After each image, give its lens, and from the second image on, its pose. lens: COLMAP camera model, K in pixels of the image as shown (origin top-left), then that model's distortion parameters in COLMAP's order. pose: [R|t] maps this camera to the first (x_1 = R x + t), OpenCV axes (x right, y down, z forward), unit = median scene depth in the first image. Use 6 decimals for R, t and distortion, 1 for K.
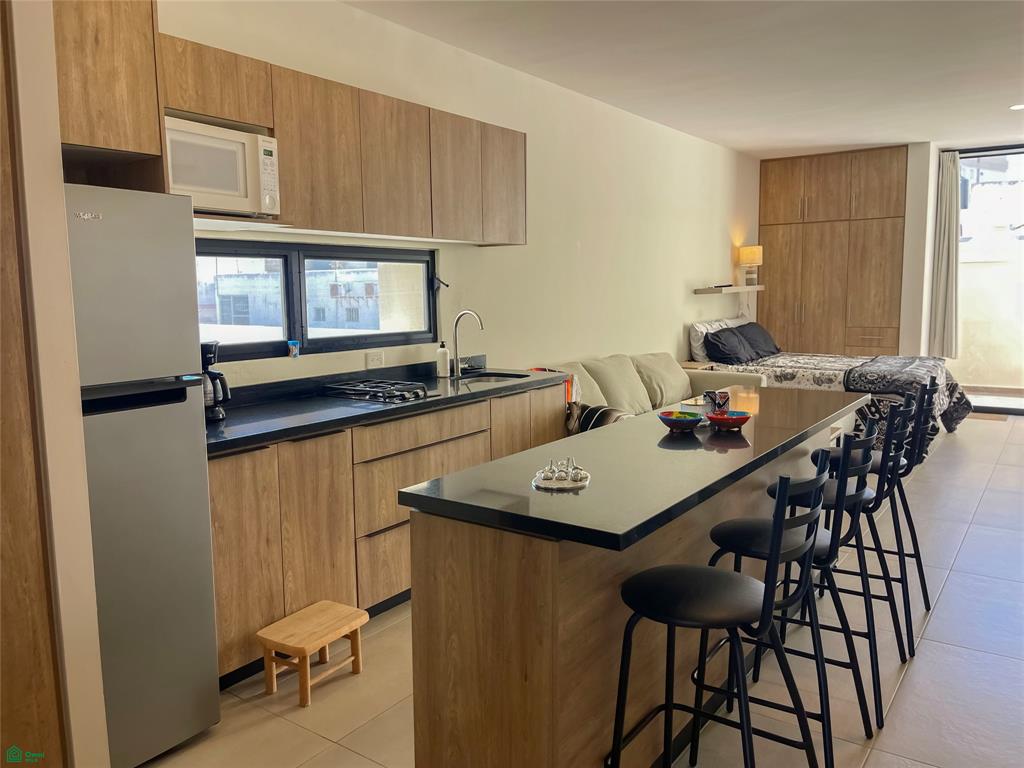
lens RADIAL K [[772.0, 0, 504.7], [0, 772.0, 375.6], [0, 0, 1]] dist [0.070732, -0.088684]
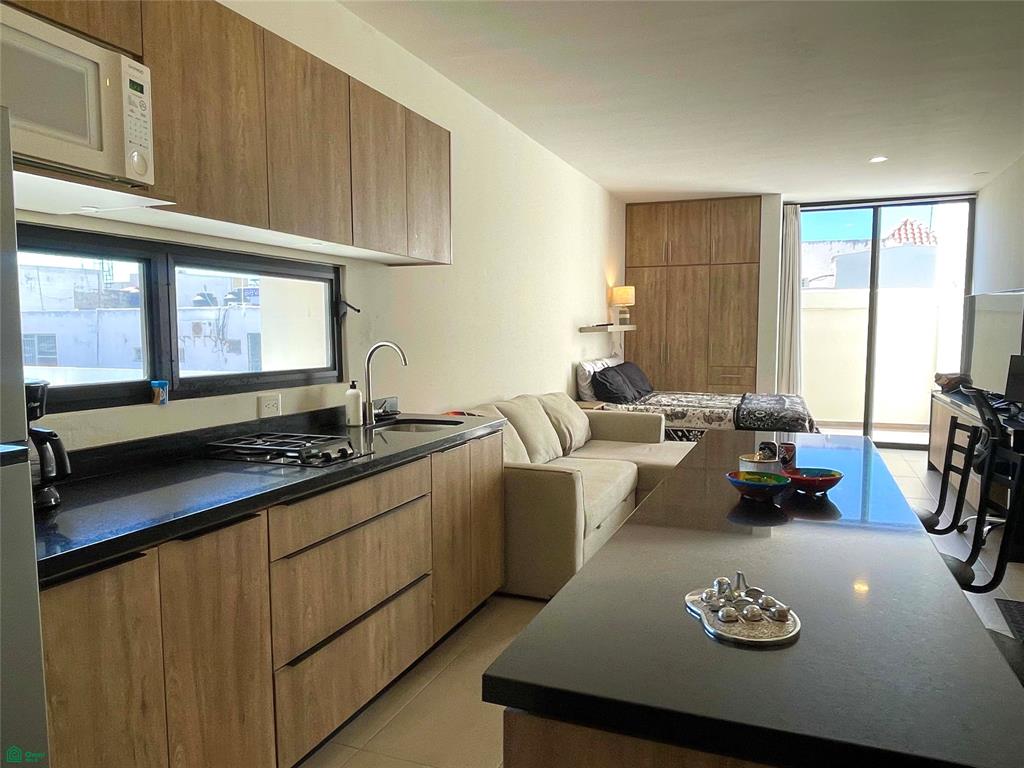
lens RADIAL K [[723.6, 0, 511.9], [0, 723.6, 398.2], [0, 0, 1]] dist [0.013344, -0.029525]
pose [[0.969850, -0.011143, 0.243447, -0.101909], [0.016493, 0.999665, -0.019949, -0.008835], [-0.243144, 0.023363, 0.969709, 0.237769]]
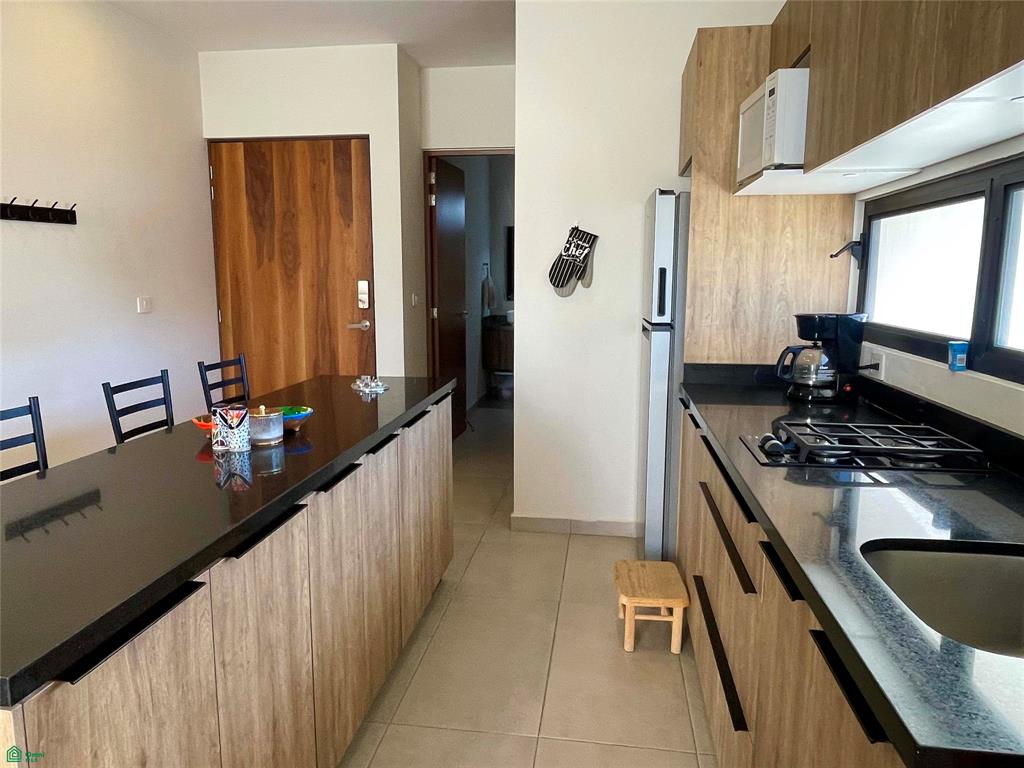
lens RADIAL K [[723.6, 0, 501.3], [0, 723.6, 386.0], [0, 0, 1]] dist [0.013344, -0.029525]
pose [[-0.887614, 0.080335, -0.453527, 0.224850], [-0.042529, 0.966170, 0.254375, -0.110618], [0.458619, 0.245075, -0.854170, 1.077640]]
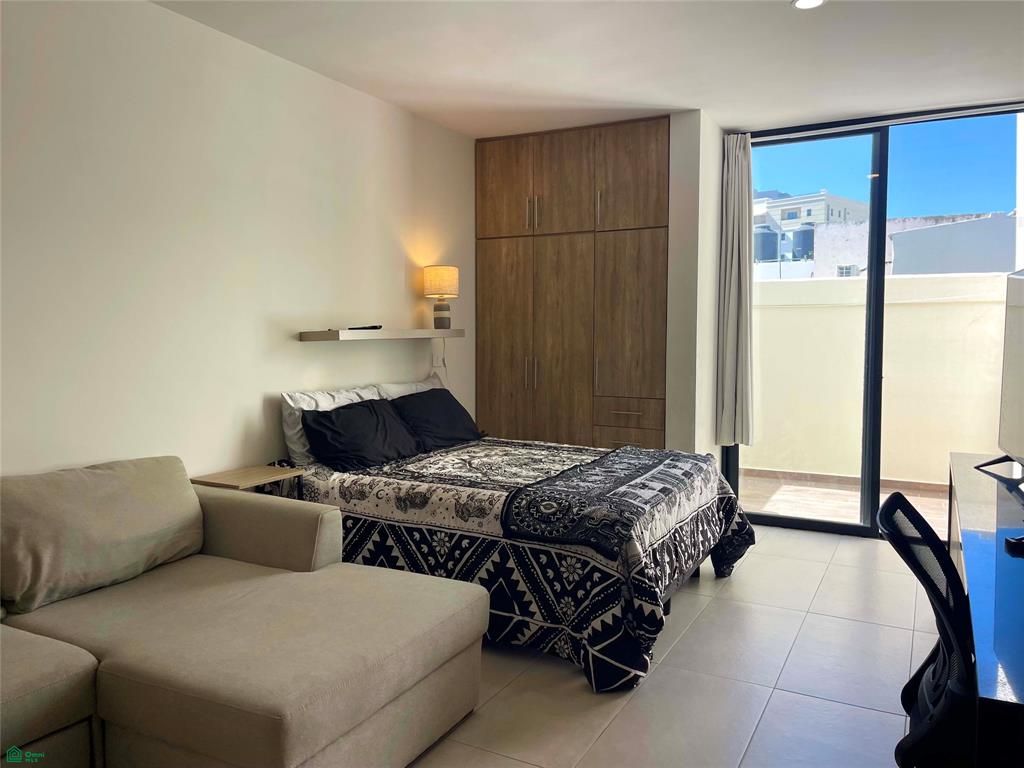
lens RADIAL K [[772.0, 0, 523.8], [0, 772.0, 371.1], [0, 0, 1]] dist [0.070732, -0.088684]
pose [[0.989380, 0.010408, 0.144978, 0.547508], [-0.000976, 0.997886, -0.064978, -0.078912], [-0.145348, 0.064147, 0.987299, 0.717383]]
